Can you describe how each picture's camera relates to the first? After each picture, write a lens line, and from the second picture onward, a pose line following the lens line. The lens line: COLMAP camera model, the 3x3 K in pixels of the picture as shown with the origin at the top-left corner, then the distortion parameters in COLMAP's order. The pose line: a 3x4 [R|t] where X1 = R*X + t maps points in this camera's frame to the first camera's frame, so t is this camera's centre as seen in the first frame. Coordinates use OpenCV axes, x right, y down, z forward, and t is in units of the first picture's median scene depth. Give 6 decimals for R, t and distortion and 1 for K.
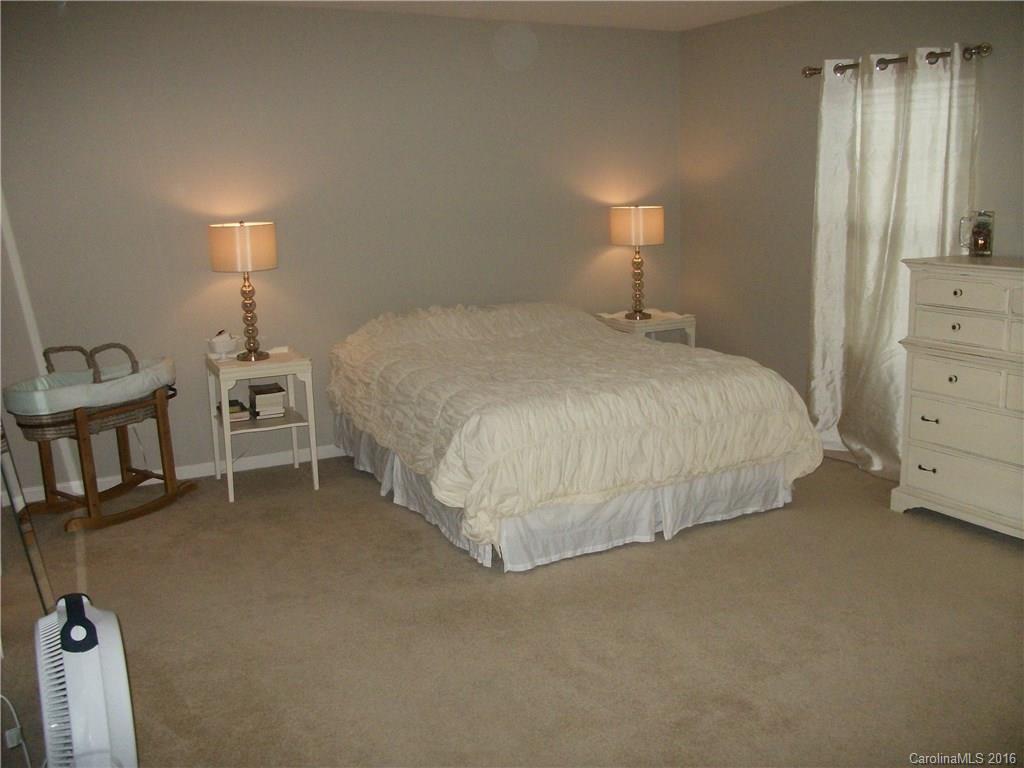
lens RADIAL K [[982.6, 0, 516.4], [0, 982.6, 382.3], [0, 0, 1]] dist [-0.140133, 0.070207]
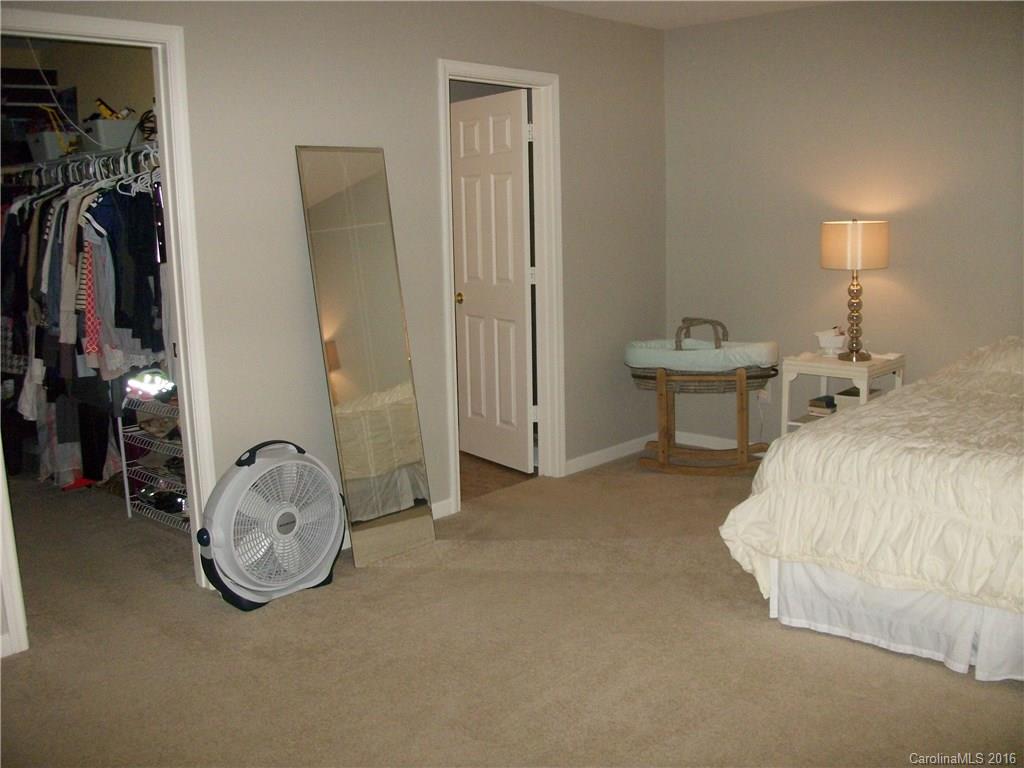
lens RADIAL K [[982.6, 0, 516.4], [0, 982.6, 382.3], [0, 0, 1]] dist [-0.140133, 0.070207]
pose [[0.336408, 0.180493, -0.924257, 0.560222], [-0.161500, 0.977978, 0.132202, -0.079937], [0.927765, 0.104794, 0.358149, 0.351650]]
